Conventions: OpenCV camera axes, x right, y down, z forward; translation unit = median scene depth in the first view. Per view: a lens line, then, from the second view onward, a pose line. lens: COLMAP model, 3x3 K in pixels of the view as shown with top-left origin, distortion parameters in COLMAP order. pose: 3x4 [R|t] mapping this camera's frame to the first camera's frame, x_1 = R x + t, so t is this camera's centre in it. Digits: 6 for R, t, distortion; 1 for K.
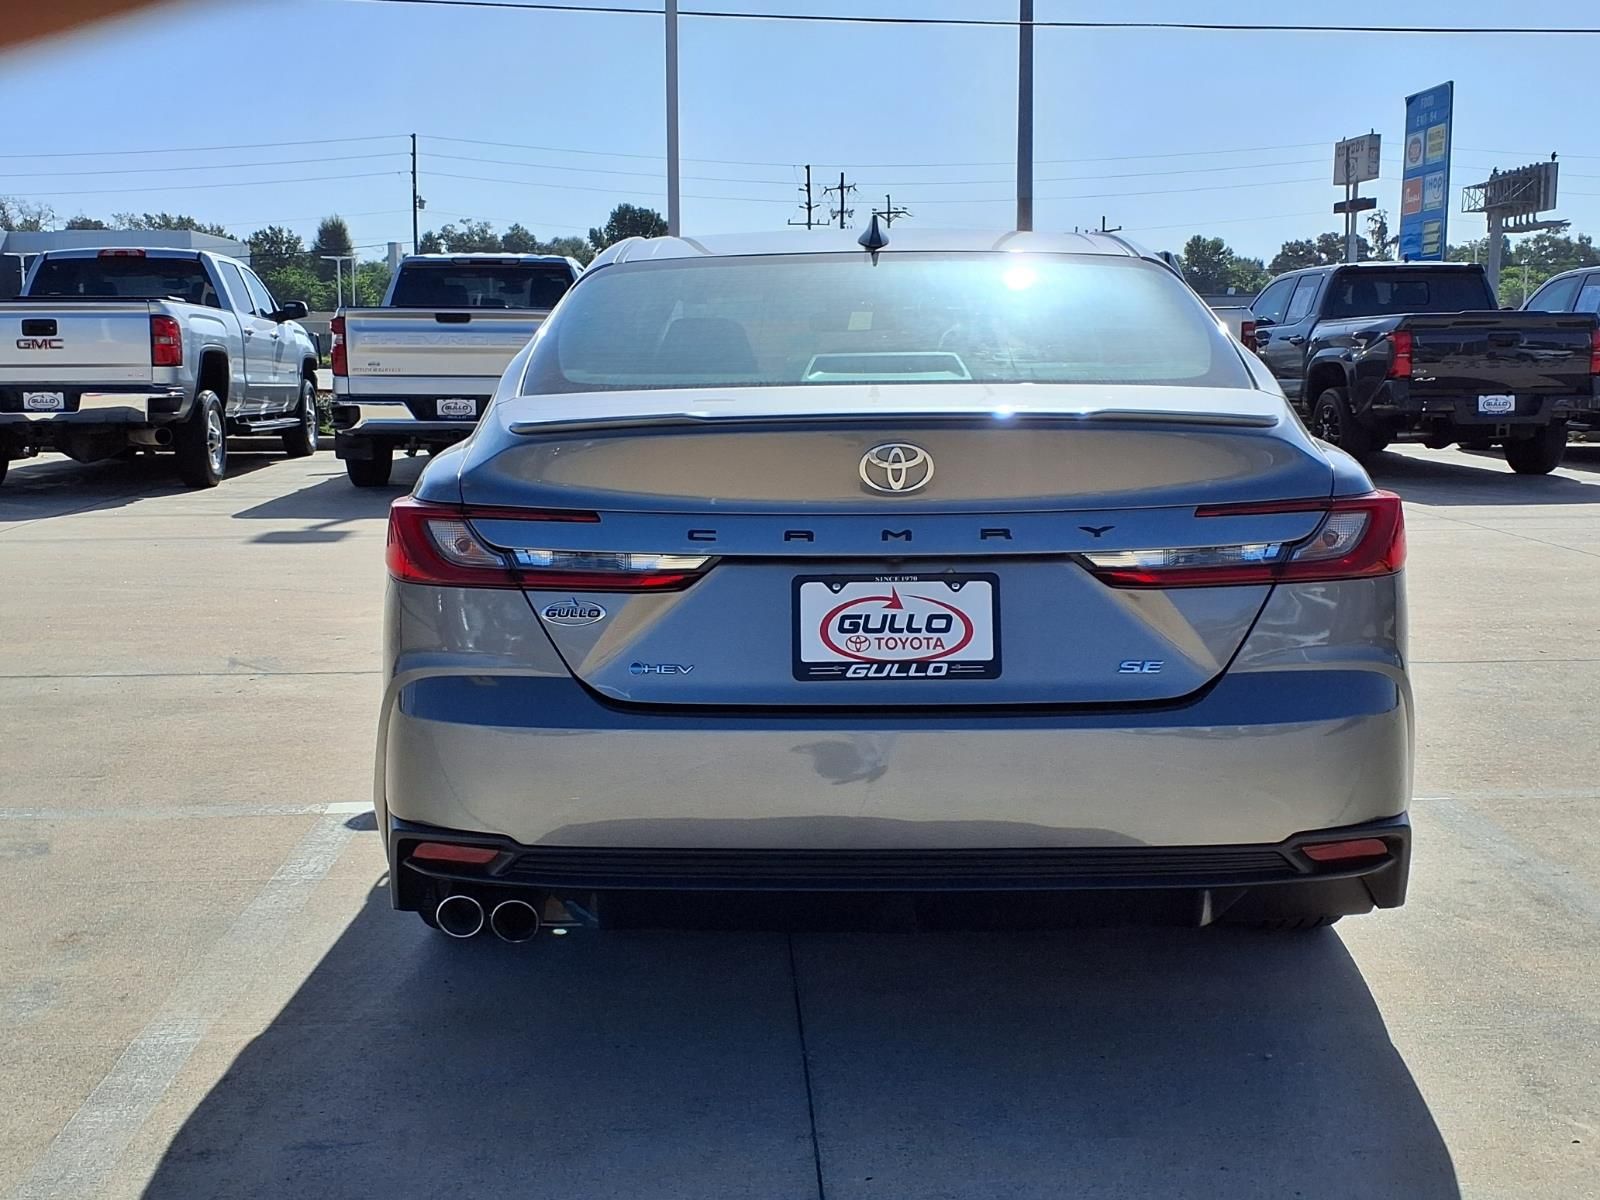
lens RADIAL K [[1872.5, 0, 800.0], [0, 1872.5, 600.0], [0, 0, 1]] dist [0.179084, -0.464481]
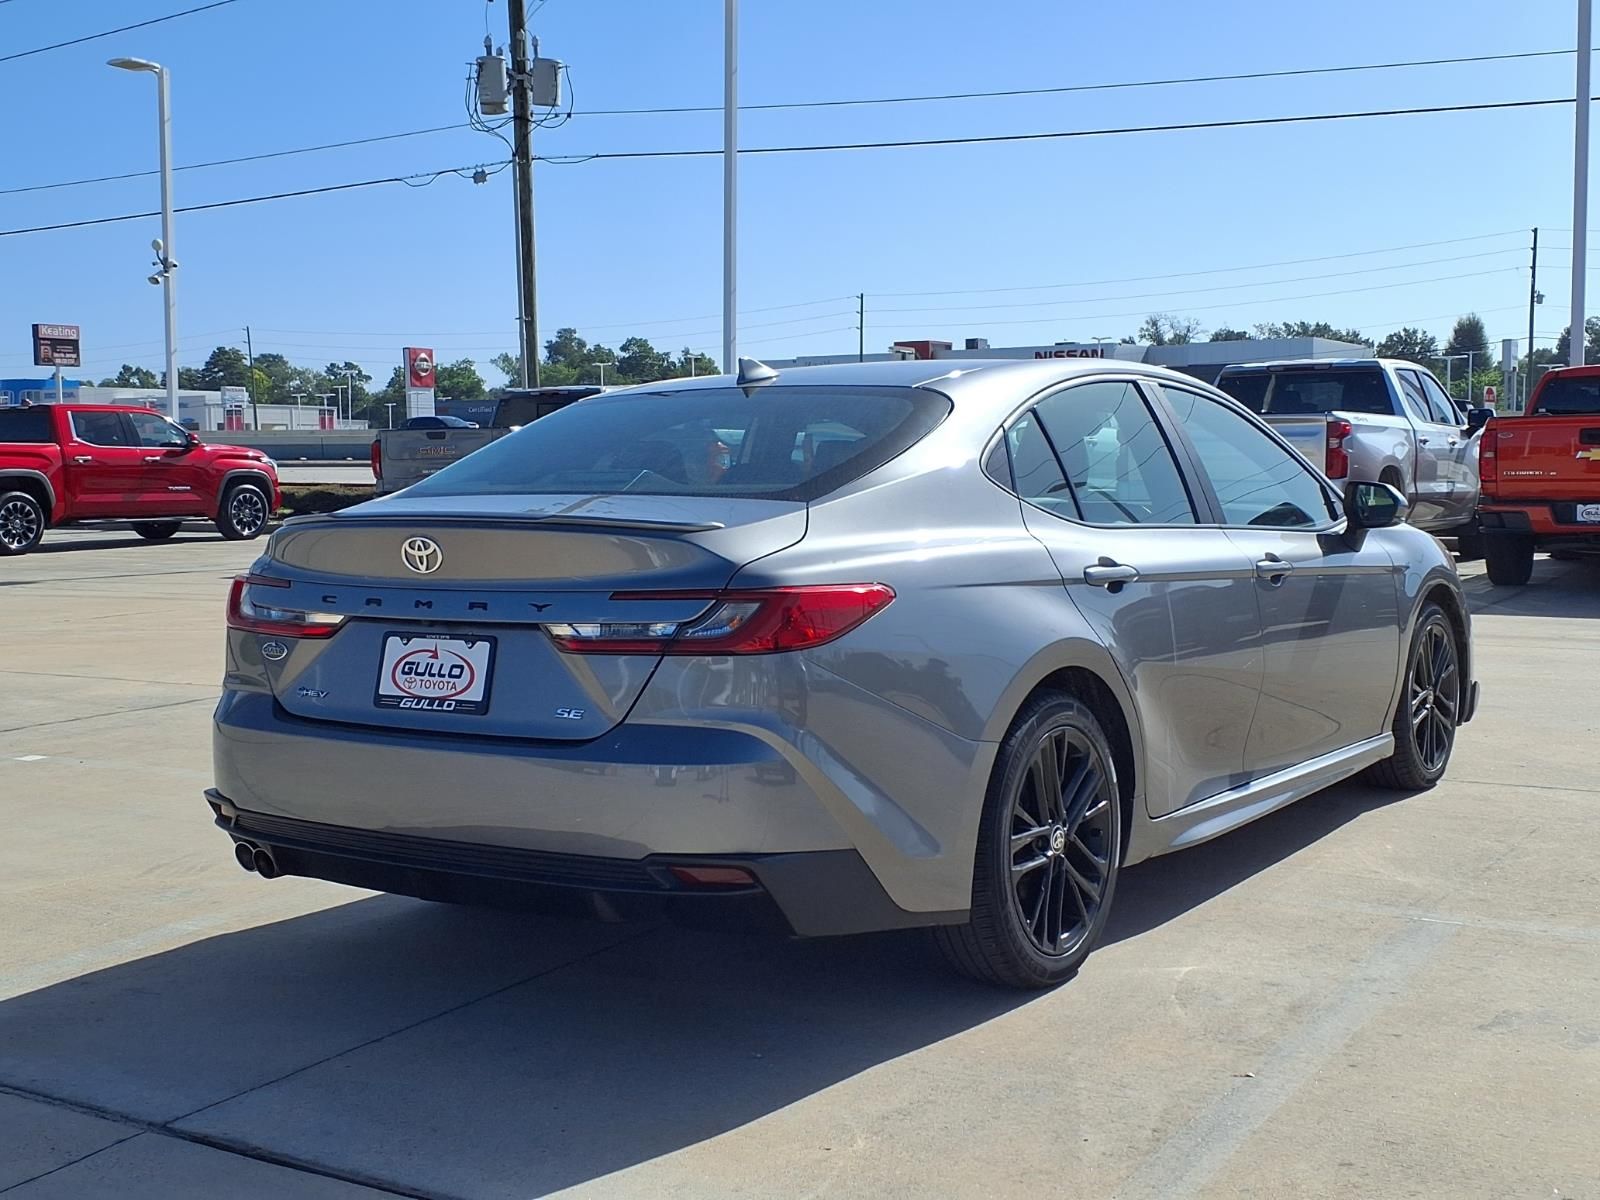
lens RADIAL K [[1866.6, 0, 800.0], [0, 1866.6, 600.0], [0, 0, 1]] dist [0.151166, -0.482853]
pose [[0.836740, 0.035360, -0.546458, 1.009660], [-0.063759, 0.997417, -0.033089, -0.009786], [0.543877, 0.062528, 0.836832, 0.005961]]
